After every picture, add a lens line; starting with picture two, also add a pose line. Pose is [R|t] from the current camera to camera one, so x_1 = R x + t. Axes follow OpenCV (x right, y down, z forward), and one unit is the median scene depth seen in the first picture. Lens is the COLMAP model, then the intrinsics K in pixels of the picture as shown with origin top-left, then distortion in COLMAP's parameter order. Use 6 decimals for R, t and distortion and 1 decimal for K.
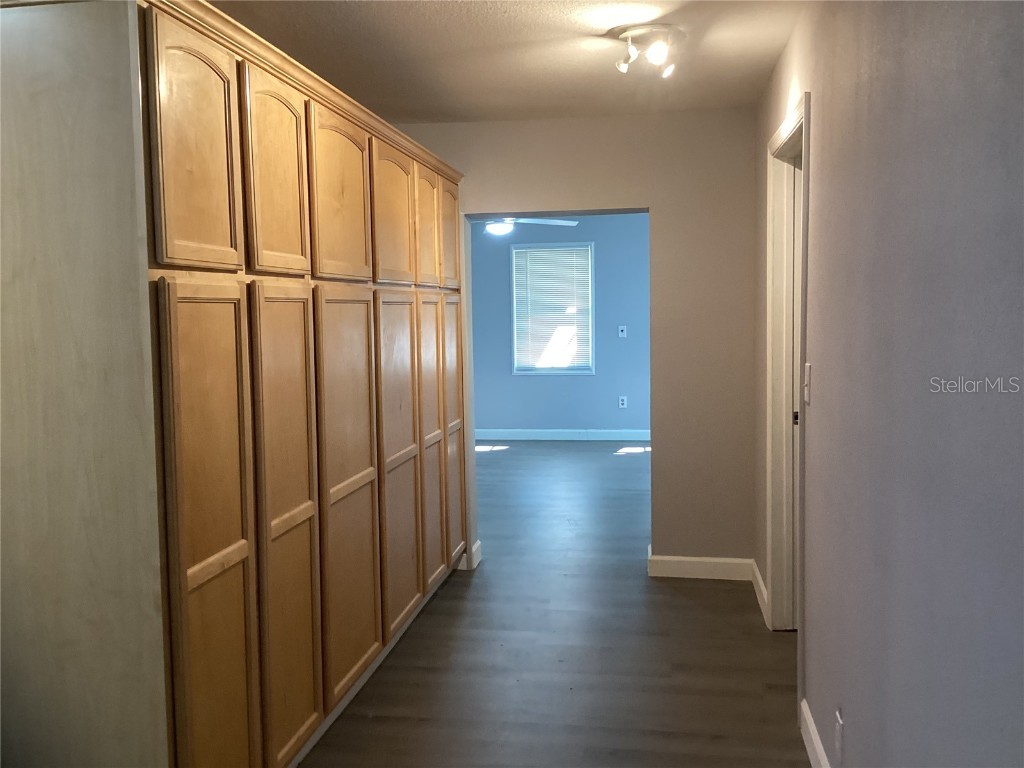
lens RADIAL K [[920.5, 0, 515.2], [0, 920.5, 384.3], [0, 0, 1]] dist [0.101830, -0.178552]
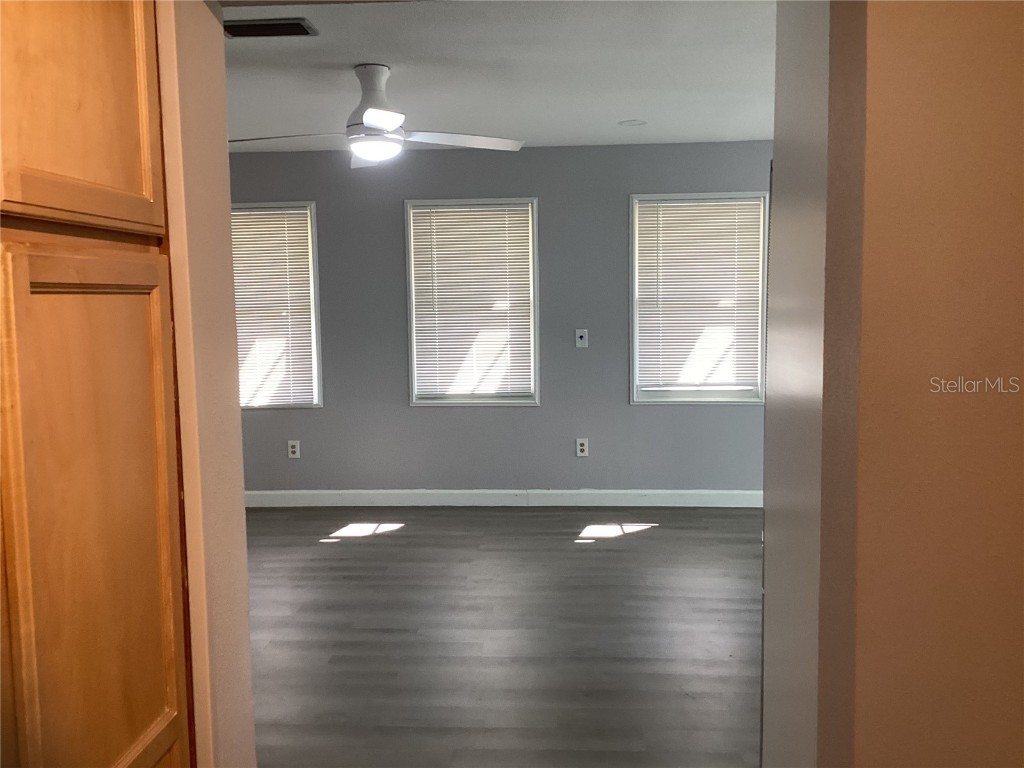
lens RADIAL K [[920.5, 0, 509.2], [0, 920.5, 387.7], [0, 0, 1]] dist [0.101830, -0.178552]
pose [[0.995755, -0.003910, 0.091961, 0.006536], [0.002644, 0.999900, 0.013888, -0.031744], [-0.092007, -0.013586, 0.995666, 0.361781]]
